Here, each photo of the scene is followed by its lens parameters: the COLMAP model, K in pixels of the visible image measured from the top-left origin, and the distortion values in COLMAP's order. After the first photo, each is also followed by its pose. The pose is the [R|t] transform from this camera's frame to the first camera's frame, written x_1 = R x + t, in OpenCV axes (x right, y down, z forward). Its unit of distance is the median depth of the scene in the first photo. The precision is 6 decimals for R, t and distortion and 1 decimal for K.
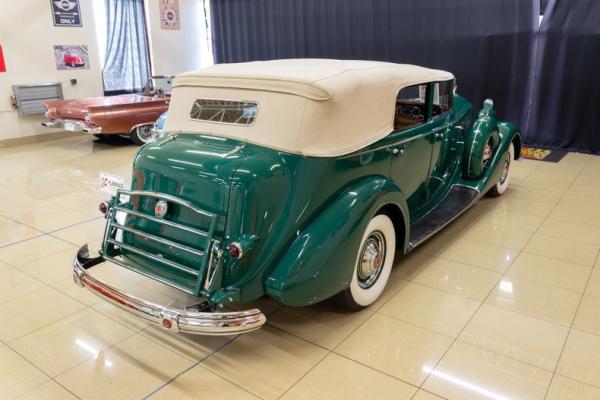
lens RADIAL K [[504.1, 0, 298.3], [0, 504.1, 216.4], [0, 0, 1]] dist [-0.001038, 0.003558]
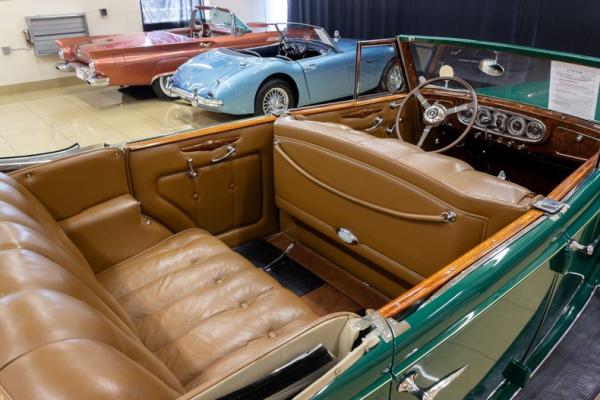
lens RADIAL K [[479.1, 0, 300.3], [0, 479.1, 210.1], [0, 0, 1]] dist [-0.005436, 0.006504]
pose [[0.971214, 0.111459, -0.210522, 0.071645], [-0.077738, 0.983695, 0.162173, -0.109989], [0.225166, -0.141139, 0.964044, 0.298754]]
